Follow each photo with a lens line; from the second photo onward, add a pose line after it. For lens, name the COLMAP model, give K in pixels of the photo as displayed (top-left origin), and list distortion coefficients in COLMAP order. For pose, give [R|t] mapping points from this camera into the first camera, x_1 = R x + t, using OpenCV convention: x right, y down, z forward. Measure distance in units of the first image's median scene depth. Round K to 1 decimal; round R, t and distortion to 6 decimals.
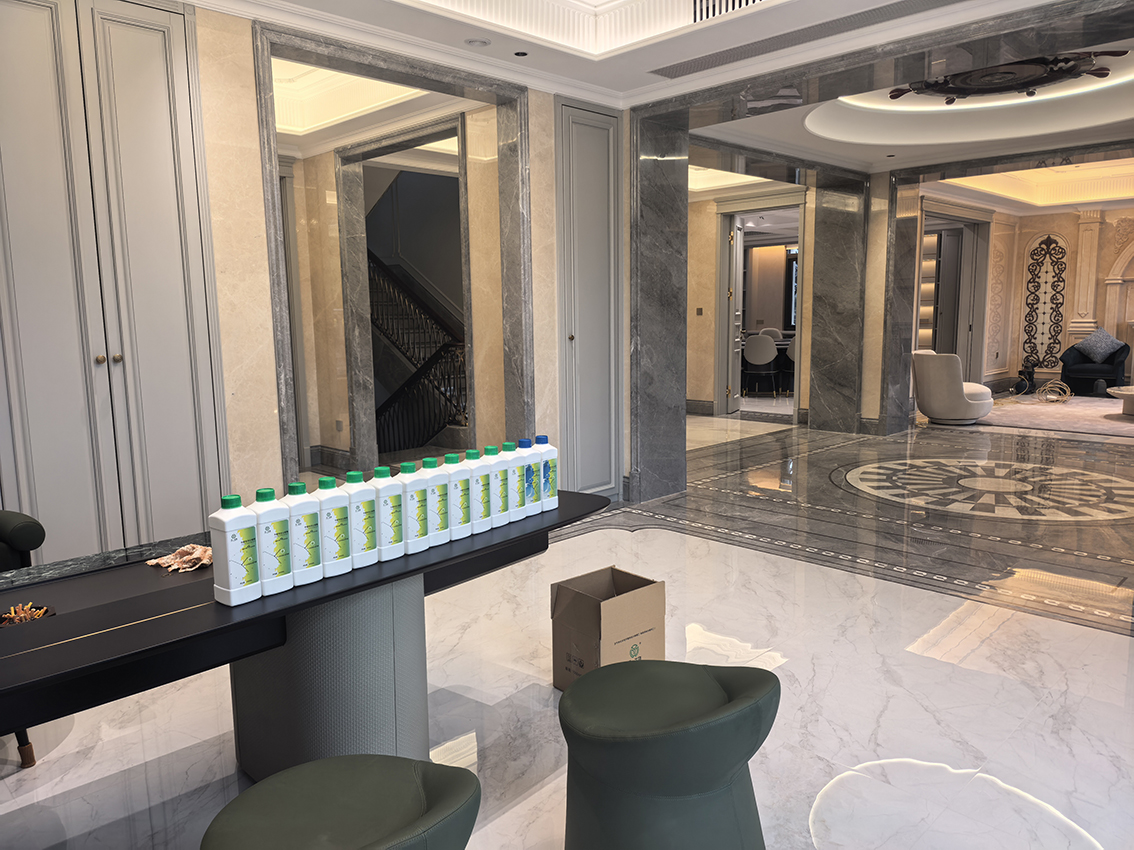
lens RADIAL K [[809.3, 0, 566.5], [0, 809.3, 425.2], [0, 0, 1]] dist [0.015631, -0.025054]
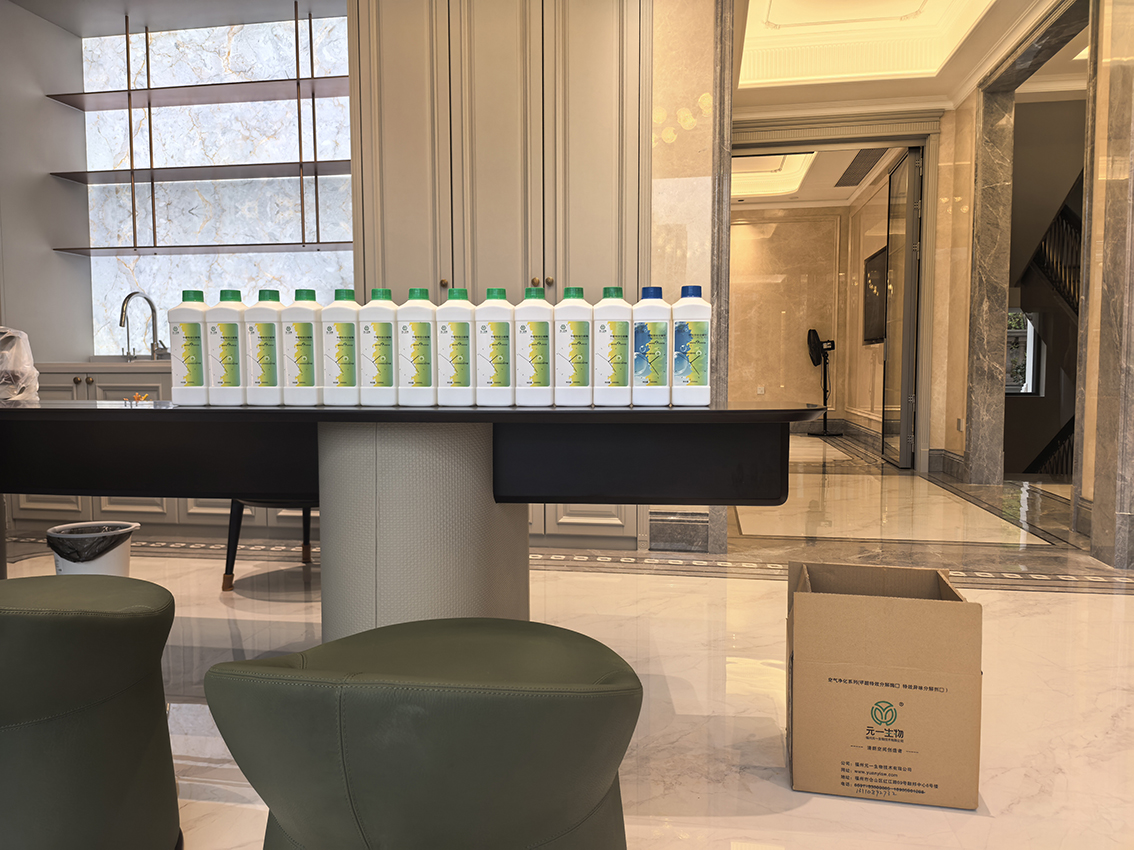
lens RADIAL K [[809.3, 0, 606.7], [0, 809.3, 436.6], [0, 0, 1]] dist [0.015631, -0.025054]
pose [[0.561235, 0.066655, -0.824968, 0.197621], [-0.122329, 0.992485, -0.003032, 0.059837], [0.818566, 0.102619, 0.565171, 0.262155]]
